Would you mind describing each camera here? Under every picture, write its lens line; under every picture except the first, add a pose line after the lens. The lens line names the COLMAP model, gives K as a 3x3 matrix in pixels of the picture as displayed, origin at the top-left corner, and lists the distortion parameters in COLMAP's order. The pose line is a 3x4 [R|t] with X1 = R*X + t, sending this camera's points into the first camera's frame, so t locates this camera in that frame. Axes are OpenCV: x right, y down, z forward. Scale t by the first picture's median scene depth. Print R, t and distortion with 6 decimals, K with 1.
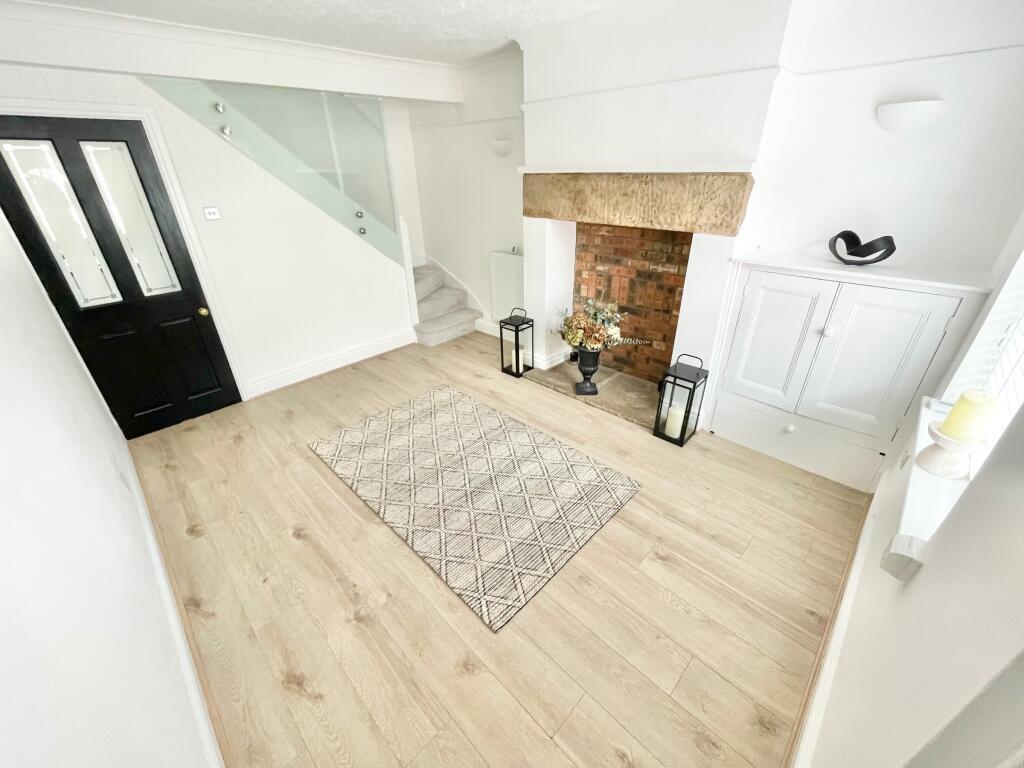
lens RADIAL K [[414.8, 0, 509.6], [0, 414.8, 386.2], [0, 0, 1]] dist [-0.006211, 0.001591]
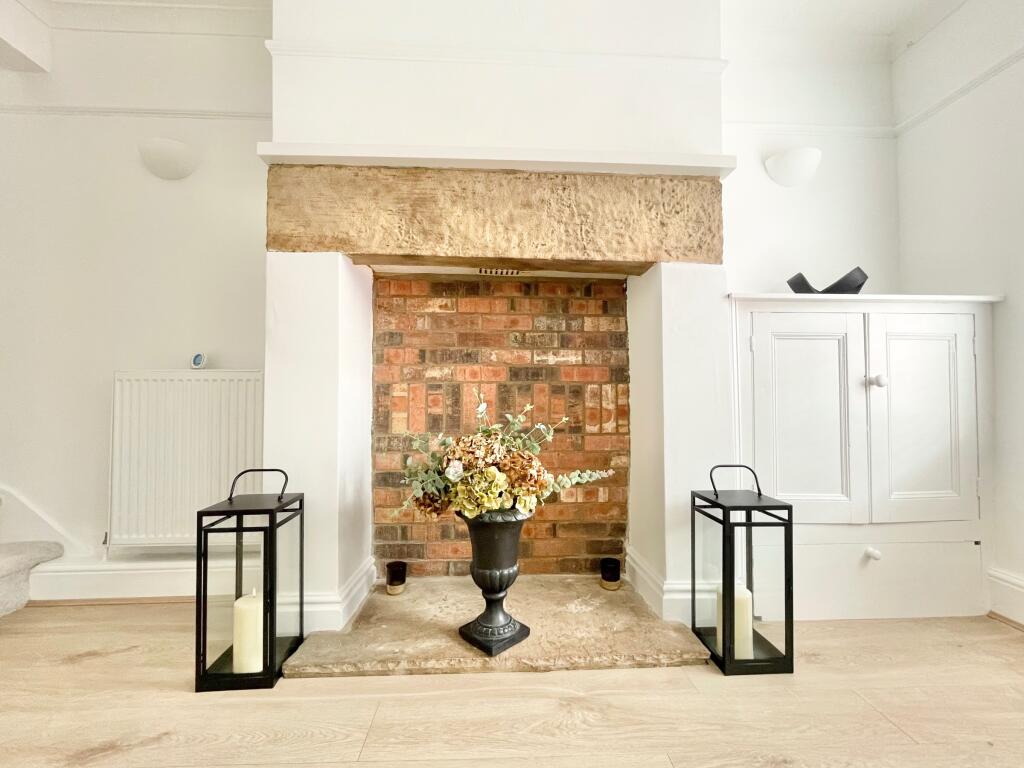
lens RADIAL K [[437.5, 0, 511.4], [0, 437.5, 382.6], [0, 0, 1]] dist [-0.003453, 0.000589]
pose [[0.677607, 0.046434, 0.733957, -0.127821], [0.333952, 0.869748, -0.363337, -0.046740], [-0.655229, 0.491306, 0.573841, 0.685198]]
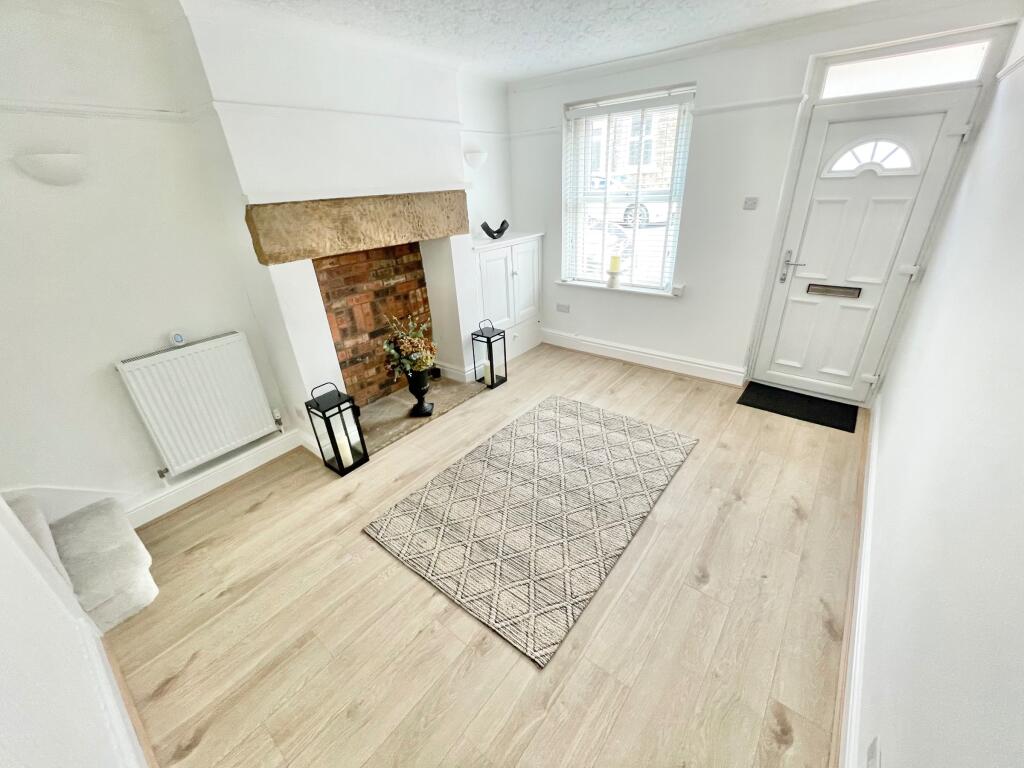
lens RADIAL K [[414.8, 0, 514.8], [0, 414.8, 383.4], [0, 0, 1]] dist [-0.006211, 0.001591]
pose [[-0.107604, -0.412601, 0.904534, -0.754078], [0.513427, 0.756043, 0.405945, -0.352494], [-0.851360, 0.508093, 0.130487, 0.705910]]
